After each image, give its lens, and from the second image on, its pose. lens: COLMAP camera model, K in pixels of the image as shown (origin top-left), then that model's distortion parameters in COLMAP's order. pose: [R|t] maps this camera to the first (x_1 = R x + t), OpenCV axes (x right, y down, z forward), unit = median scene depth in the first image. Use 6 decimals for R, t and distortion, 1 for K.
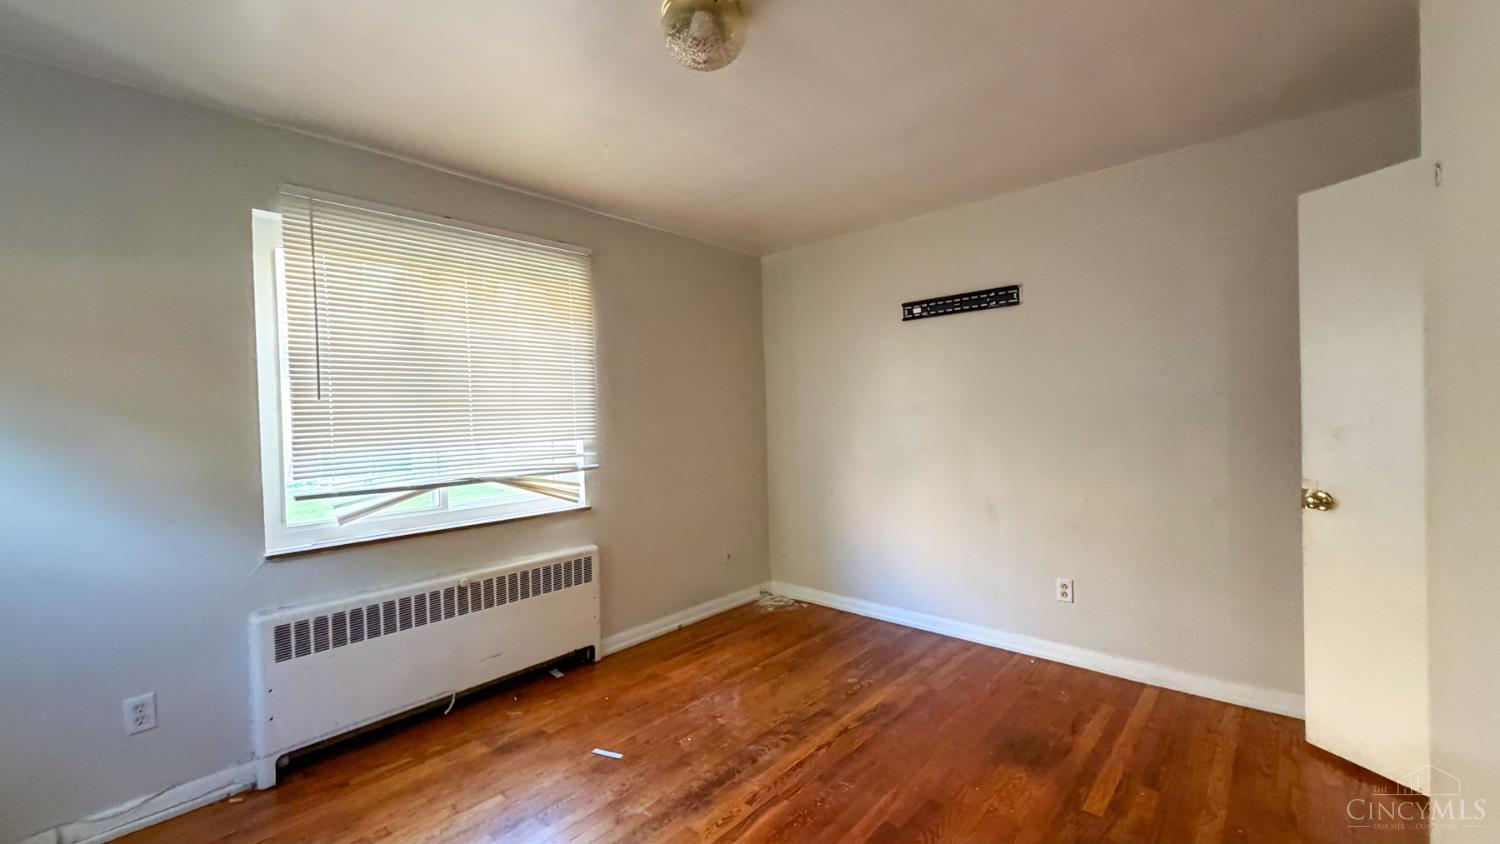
lens RADIAL K [[597.1, 0, 752.9], [0, 597.1, 422.3], [0, 0, 1]] dist [-0.000659, -0.000160]
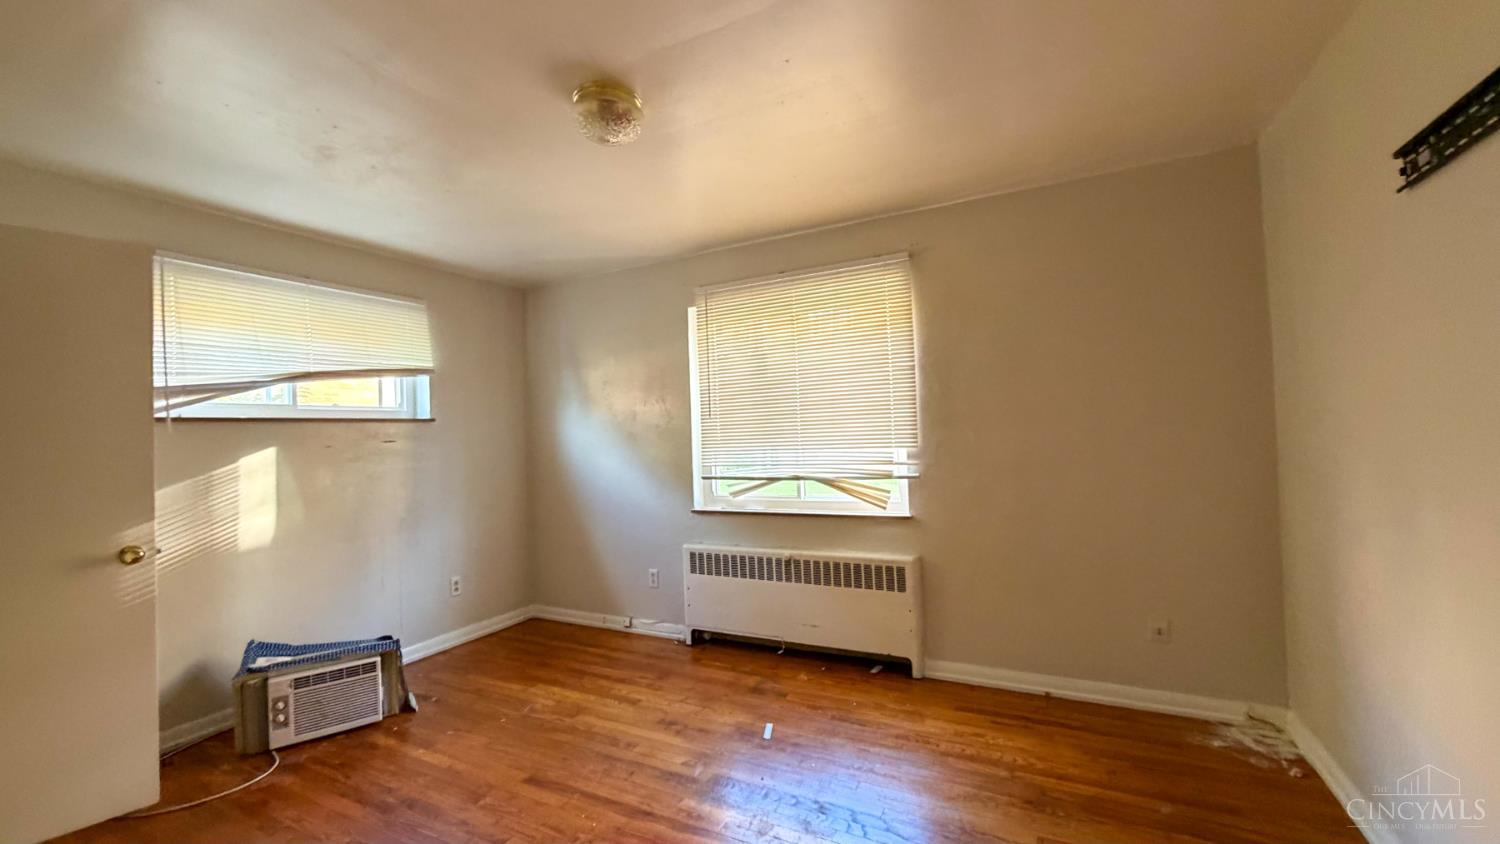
lens RADIAL K [[725.9, 0, 936.2], [0, 725.9, 414.5], [0, 0, 1]] dist [-0.001355, -0.000181]
pose [[0.256280, -0.002183, -0.966600, 0.929973], [0.015259, 0.999882, 0.001787, -0.028327], [0.966482, -0.015207, 0.256283, 0.778062]]
